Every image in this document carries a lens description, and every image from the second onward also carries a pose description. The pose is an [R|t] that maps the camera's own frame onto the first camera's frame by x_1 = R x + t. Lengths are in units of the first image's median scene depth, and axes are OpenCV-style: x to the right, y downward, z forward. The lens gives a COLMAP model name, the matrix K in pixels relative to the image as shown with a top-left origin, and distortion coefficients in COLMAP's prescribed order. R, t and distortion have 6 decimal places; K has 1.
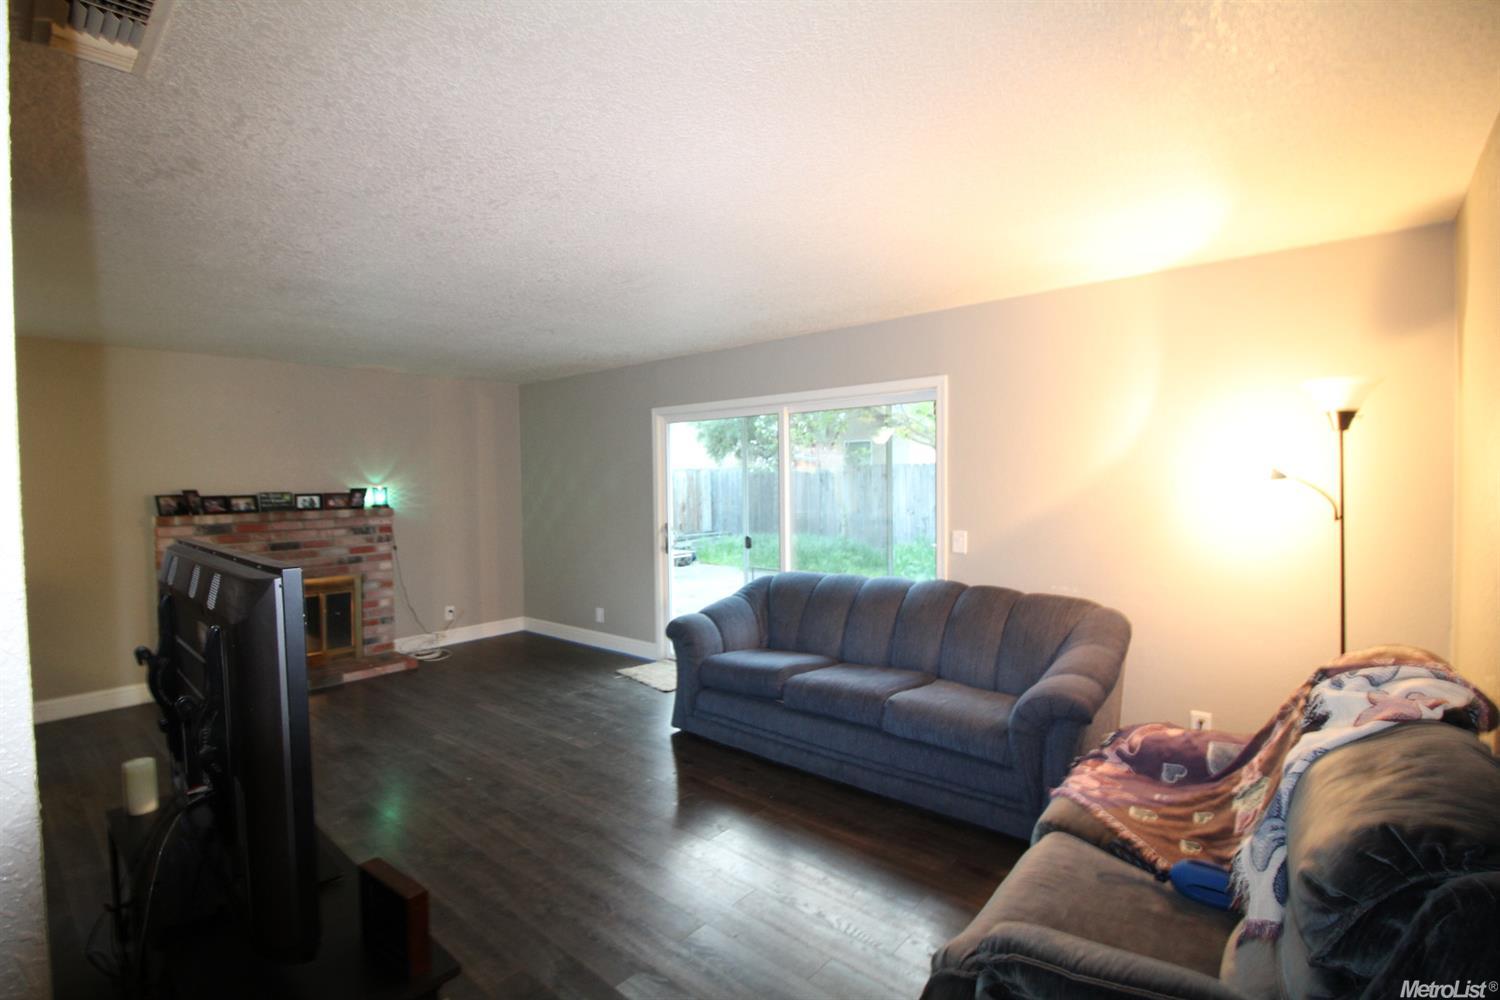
lens RADIAL K [[699.5, 0, 750.0], [0, 699.5, 500.0], [0, 0, 1]] dist [0.013889, -0.014880]
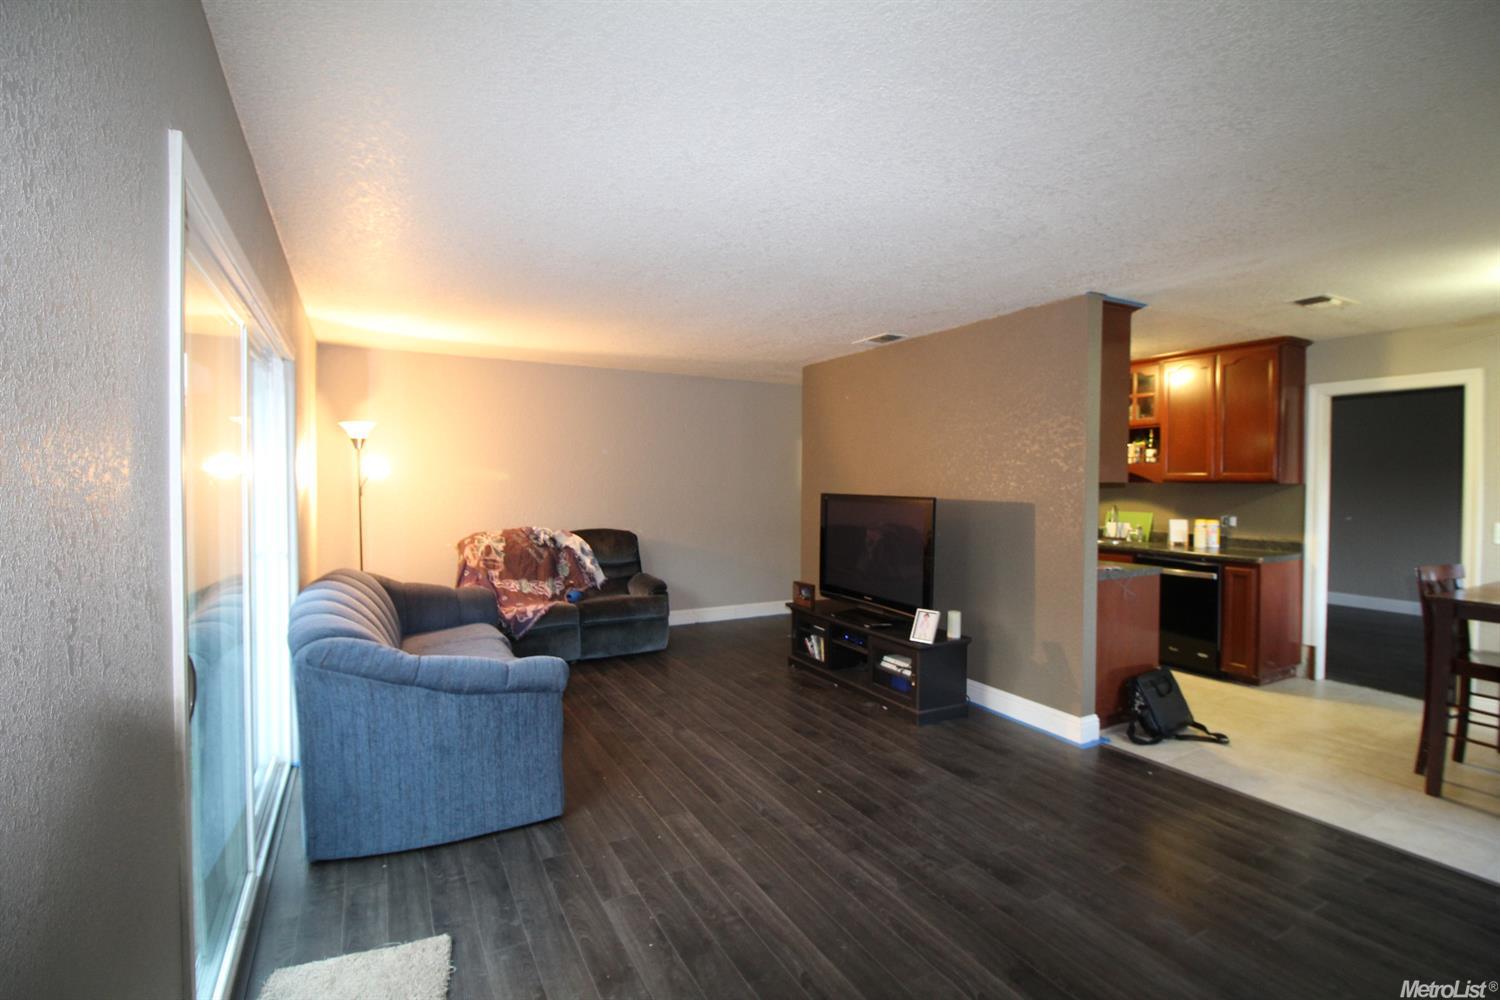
lens RADIAL K [[699.5, 0, 750.0], [0, 699.5, 500.0], [0, 0, 1]] dist [0.013889, -0.014880]
pose [[-0.935928, -0.001730, 0.352188, -0.408364], [0.018545, 0.998359, 0.054188, -0.020289], [-0.351703, 0.057247, -0.934359, 1.196434]]
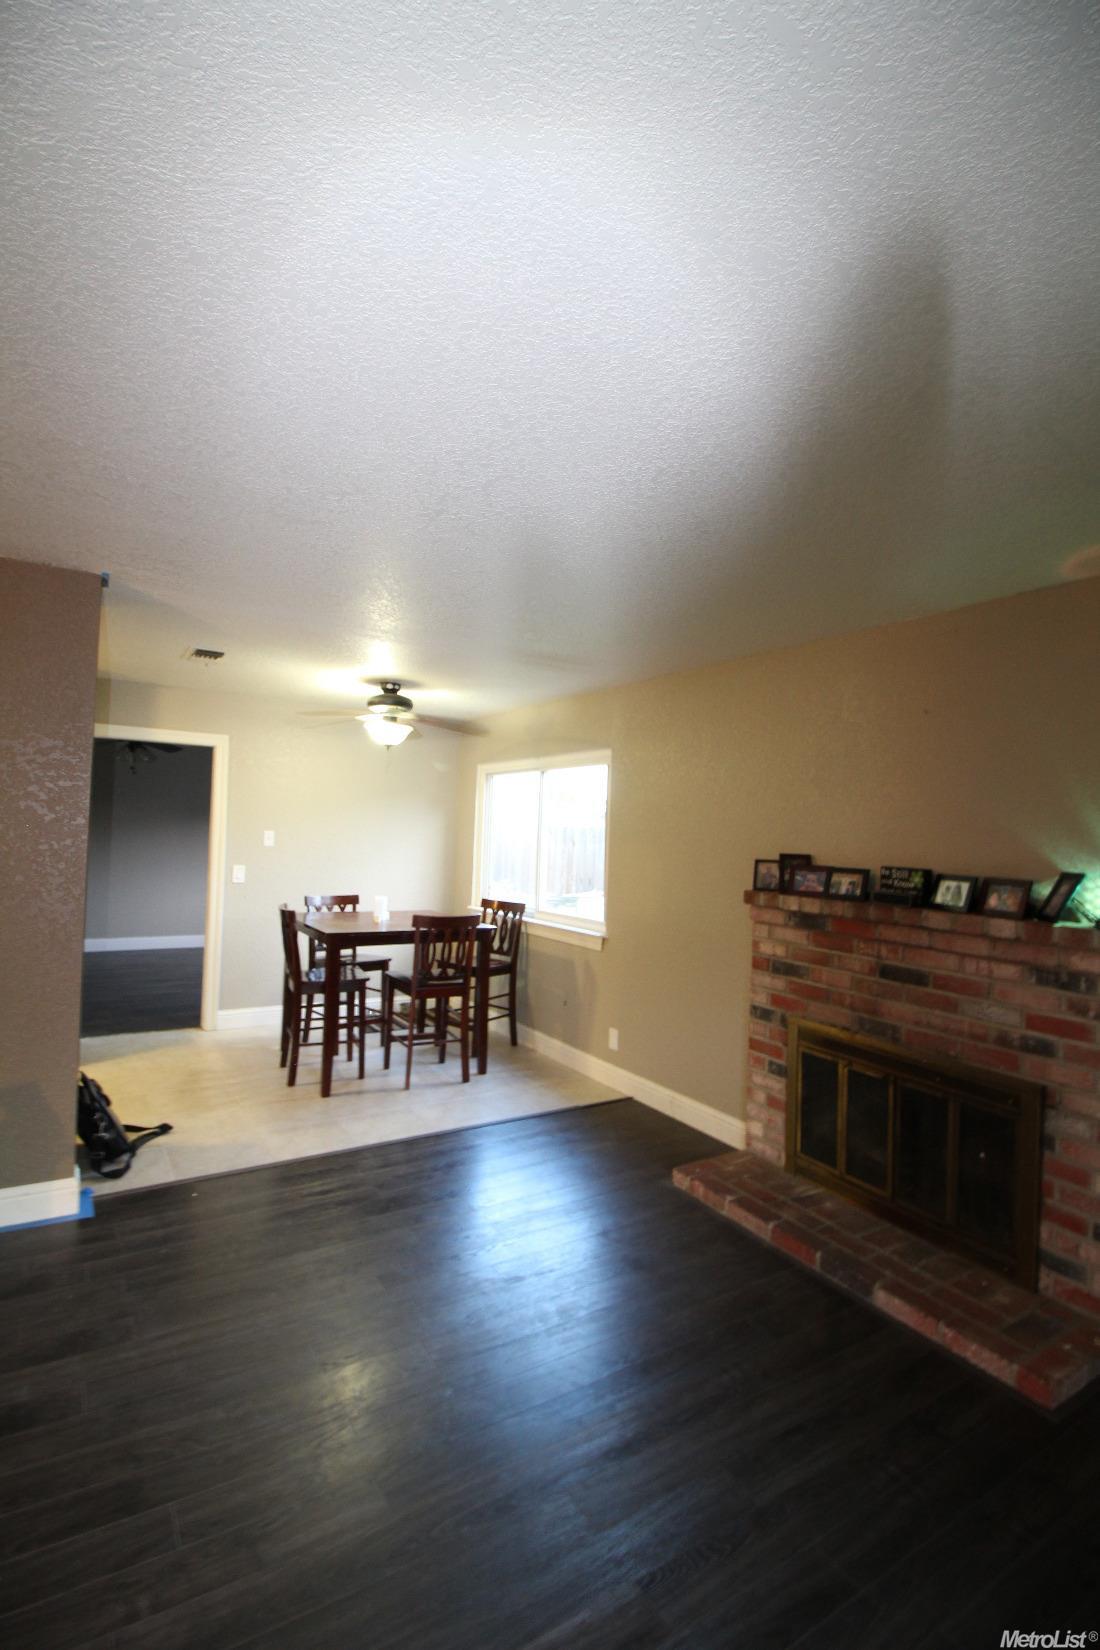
lens RADIAL K [[769.4, 0, 550.0], [0, 769.4, 825.0], [0, 0, 1]] dist [0.013889, -0.014880]
pose [[-0.291534, -0.008822, -0.956520, -0.051888], [-0.066232, 0.997744, 0.010985, -0.030950], [0.954265, 0.066555, -0.291460, 0.894055]]
